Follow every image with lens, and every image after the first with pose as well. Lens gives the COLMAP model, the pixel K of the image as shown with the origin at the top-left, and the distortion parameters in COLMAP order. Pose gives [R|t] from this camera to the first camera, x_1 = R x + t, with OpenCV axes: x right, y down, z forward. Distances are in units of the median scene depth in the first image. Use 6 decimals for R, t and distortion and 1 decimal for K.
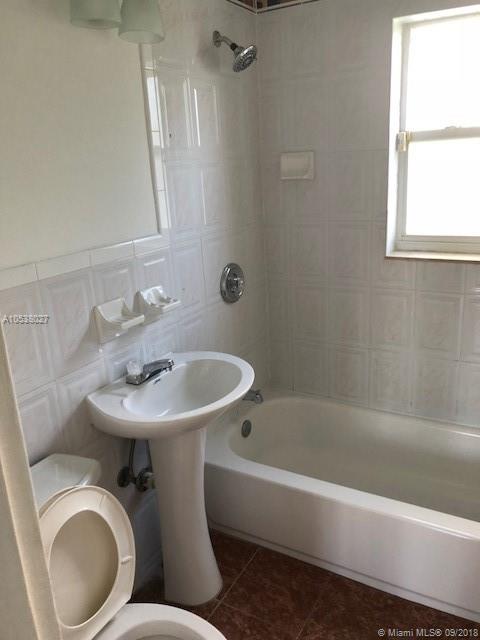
lens RADIAL K [[526.4, 0, 241.0], [0, 526.4, 315.2], [0, 0, 1]] dist [0.032050, -0.044198]
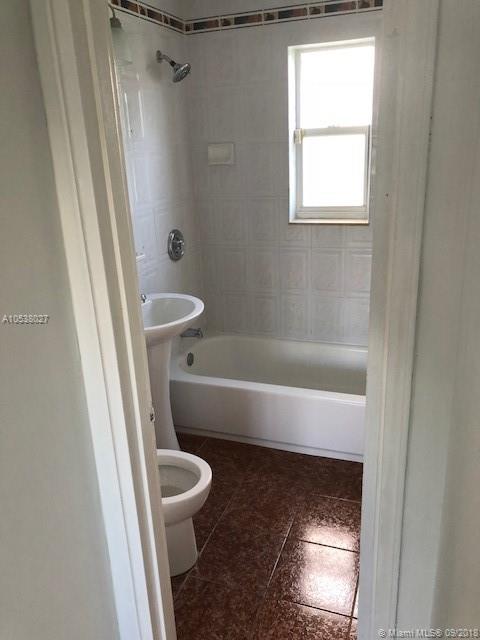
lens RADIAL K [[526.4, 0, 236.5], [0, 526.4, 324.6], [0, 0, 1]] dist [0.032050, -0.044198]
pose [[0.985265, -0.048443, 0.164030, -0.095799], [0.041948, 0.998201, 0.042829, 0.088122], [-0.165810, -0.035317, 0.985525, -0.325595]]
